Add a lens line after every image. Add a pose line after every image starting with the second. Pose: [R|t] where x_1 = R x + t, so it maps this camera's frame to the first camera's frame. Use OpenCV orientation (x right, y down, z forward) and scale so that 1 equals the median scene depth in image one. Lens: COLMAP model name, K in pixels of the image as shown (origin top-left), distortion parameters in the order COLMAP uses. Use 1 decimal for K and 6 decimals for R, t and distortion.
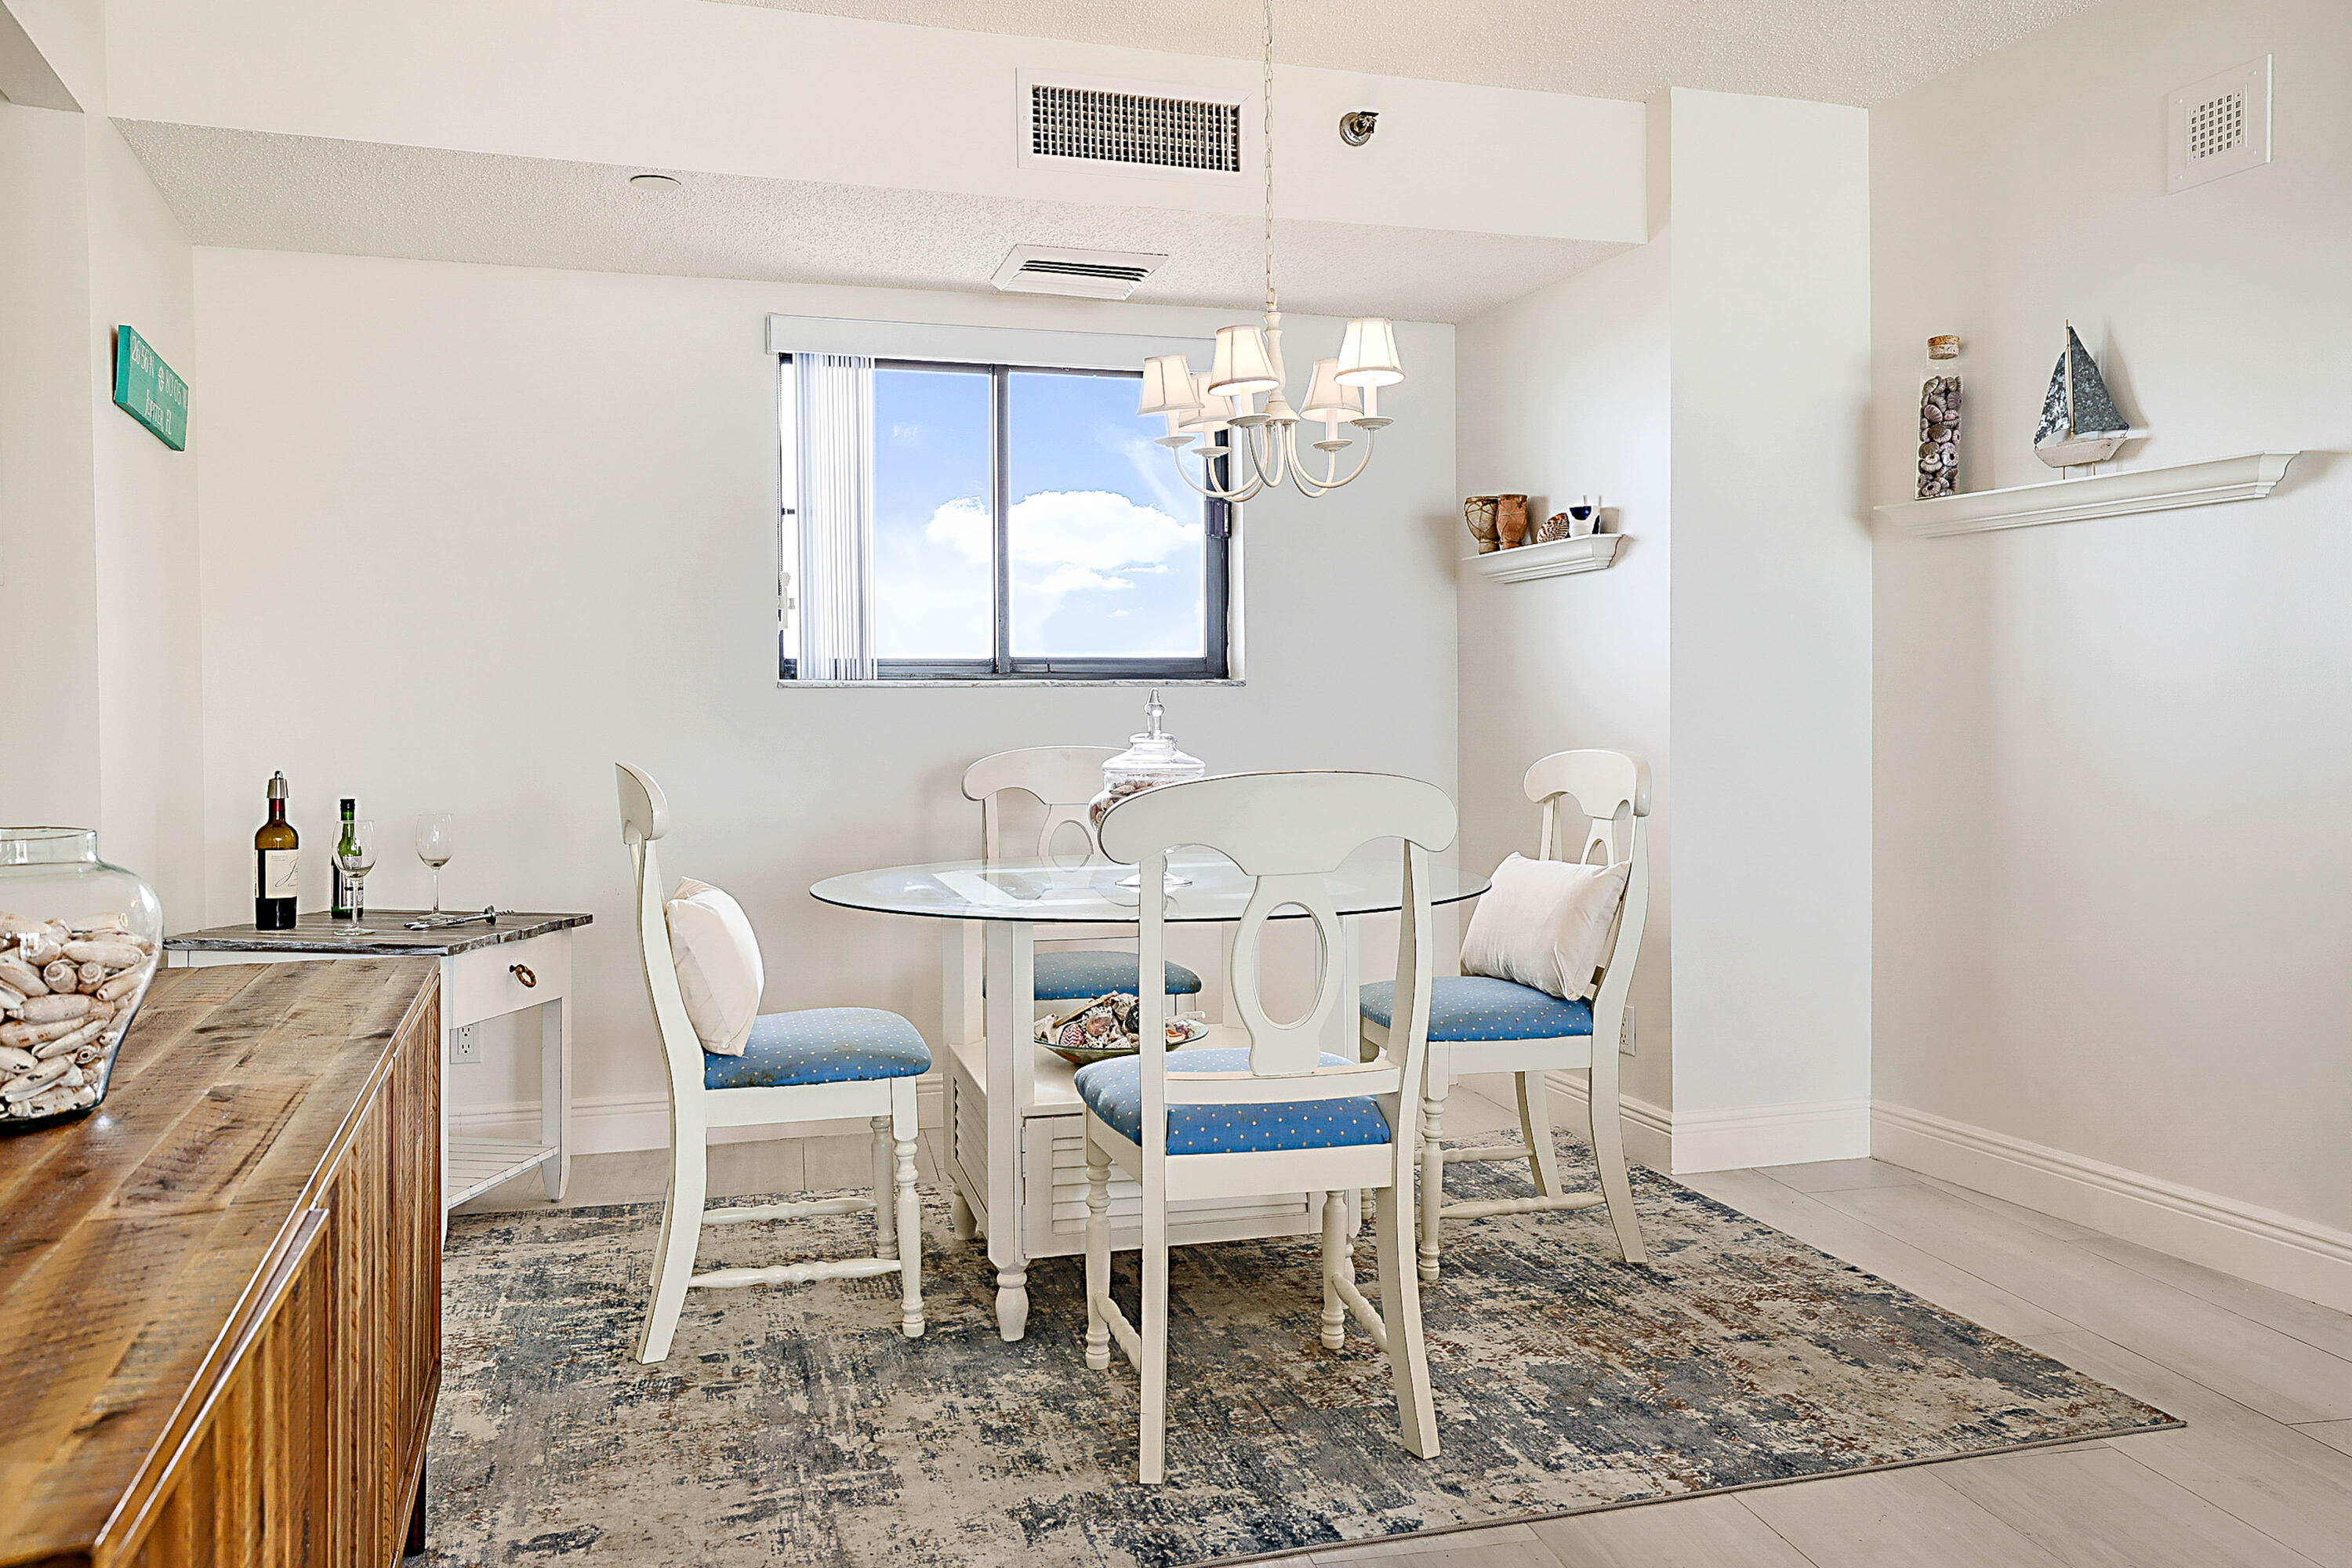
lens RADIAL K [[1738.3, 0, 1173.9], [0, 1738.3, 717.1], [0, 0, 1]] dist [-0.003383, 0.033005]
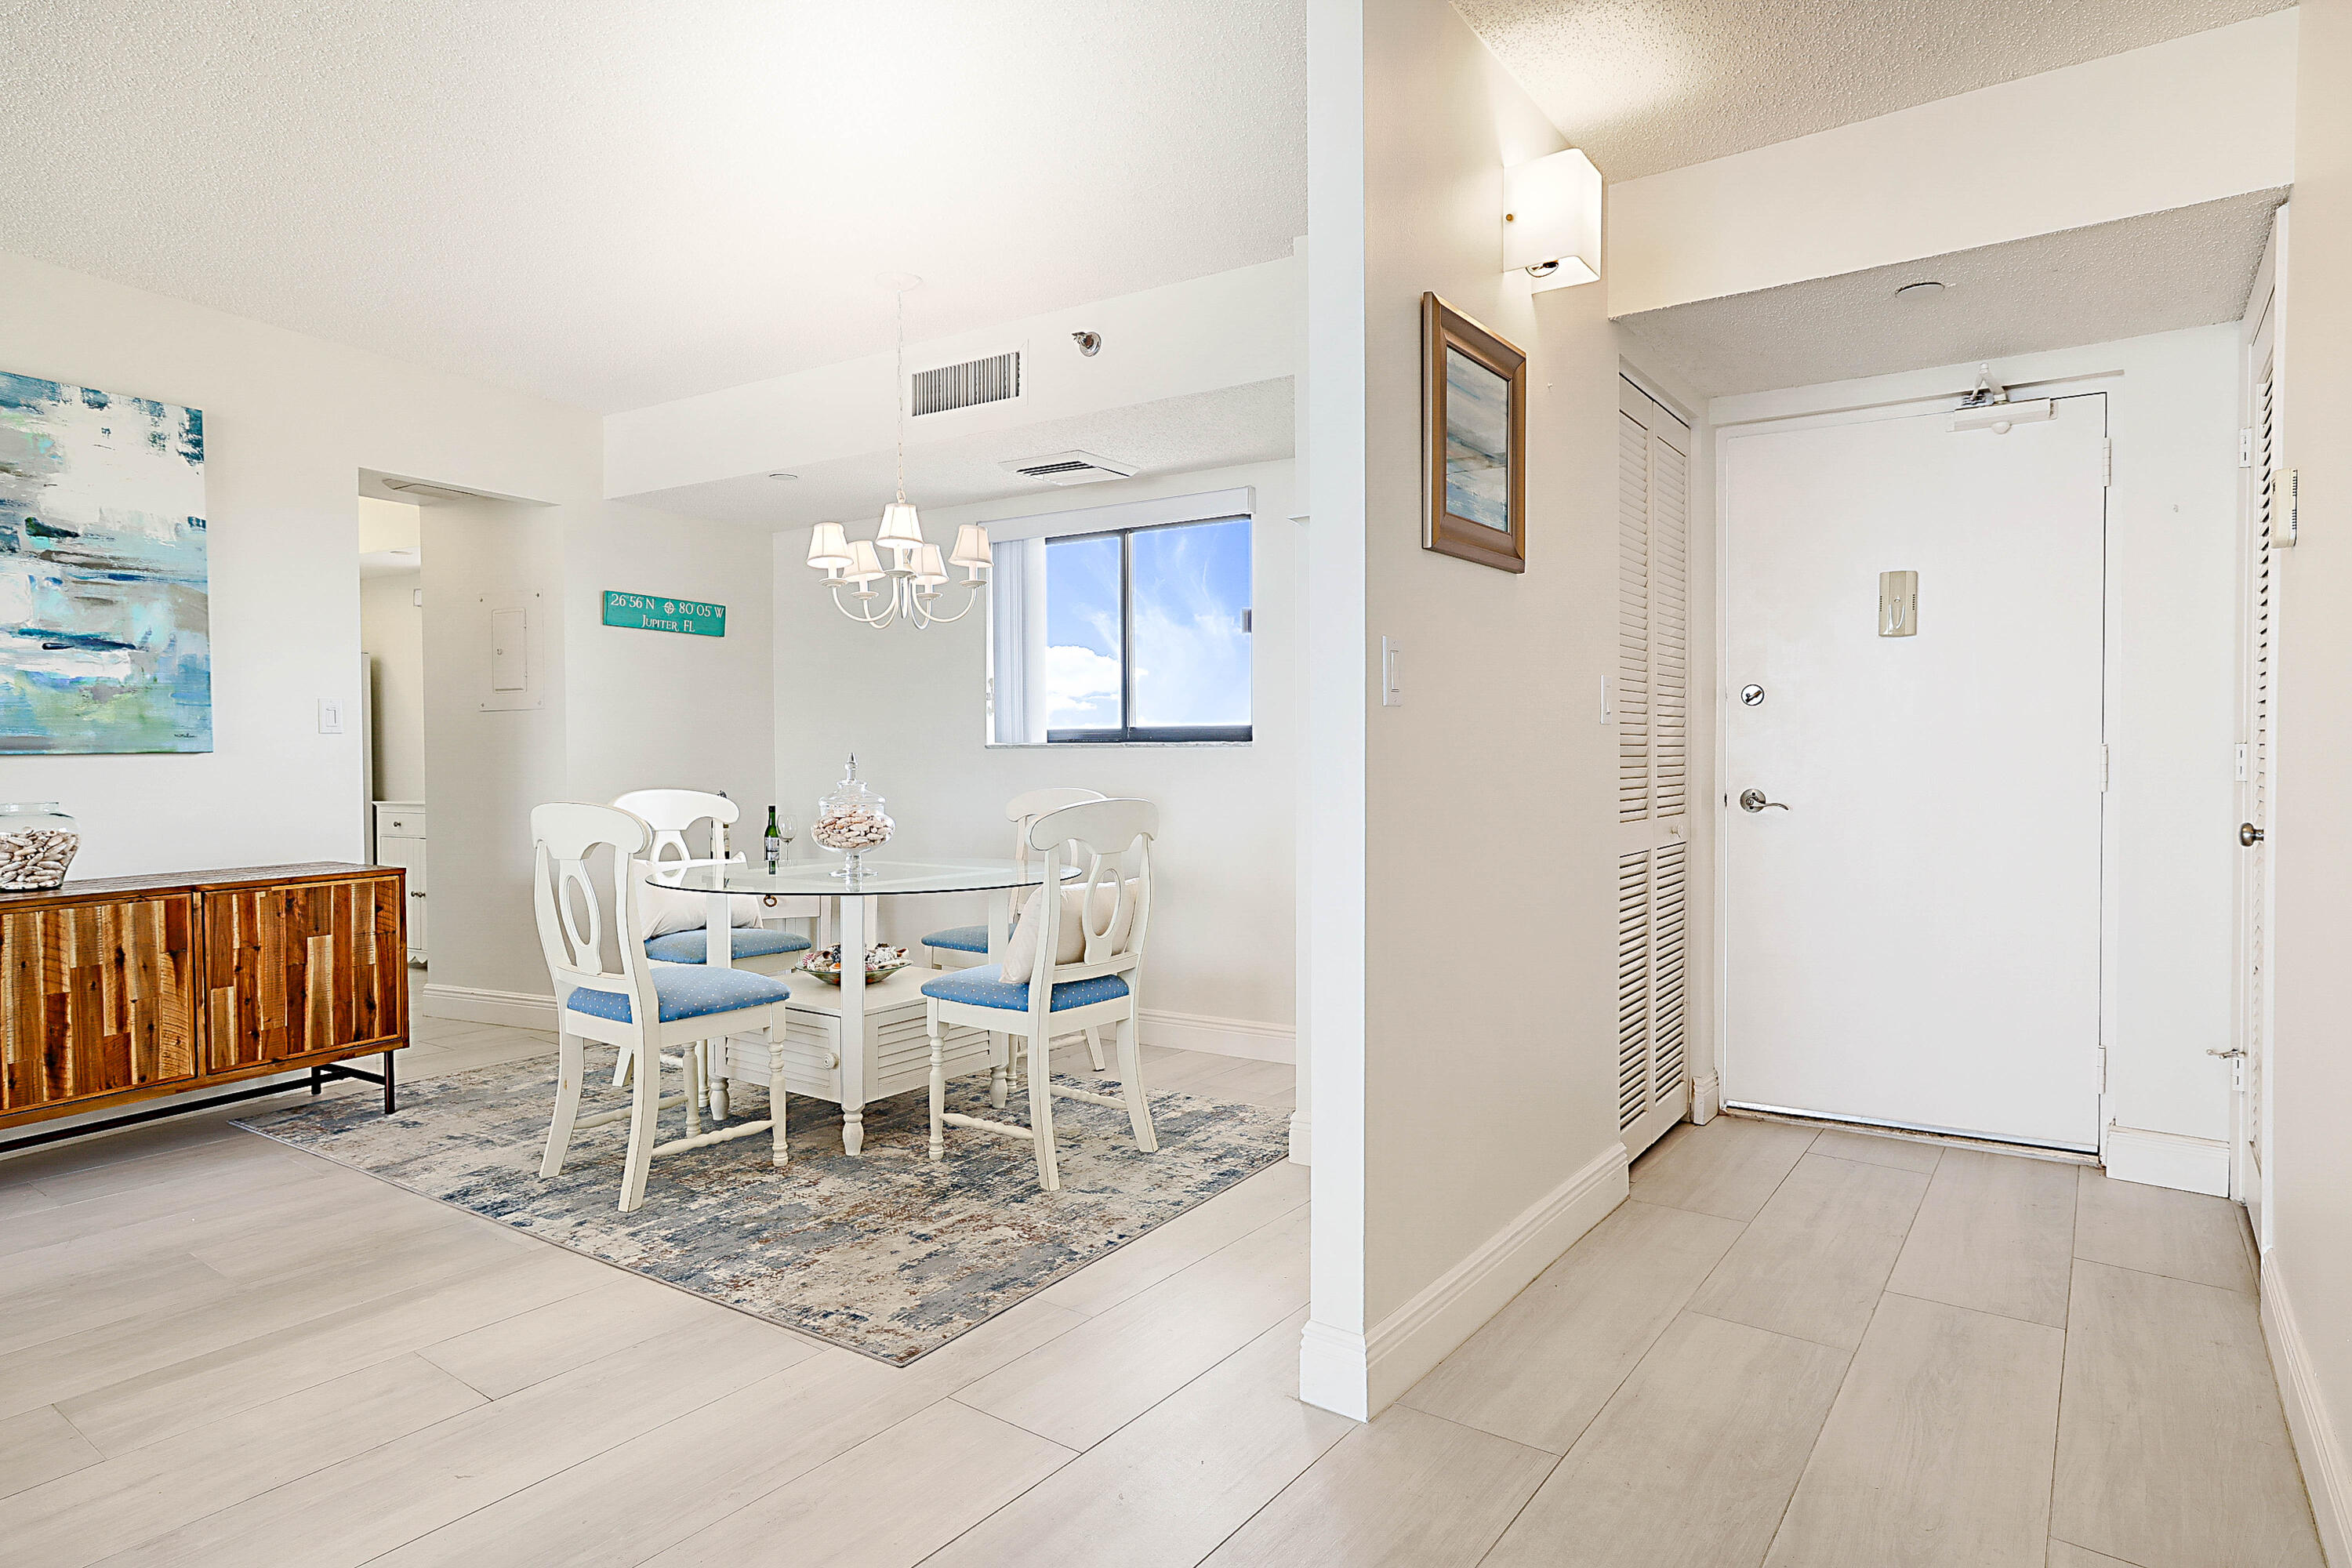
lens RADIAL K [[1286.3, 0, 1170.8], [0, 1286.3, 778.0], [0, 0, 1]] dist [-0.032111, 0.033054]
pose [[0.654348, 0.016468, -0.756014, 1.102408], [-0.006505, 0.999848, 0.016149, -0.013906], [0.756165, -0.005649, 0.654356, 0.459054]]
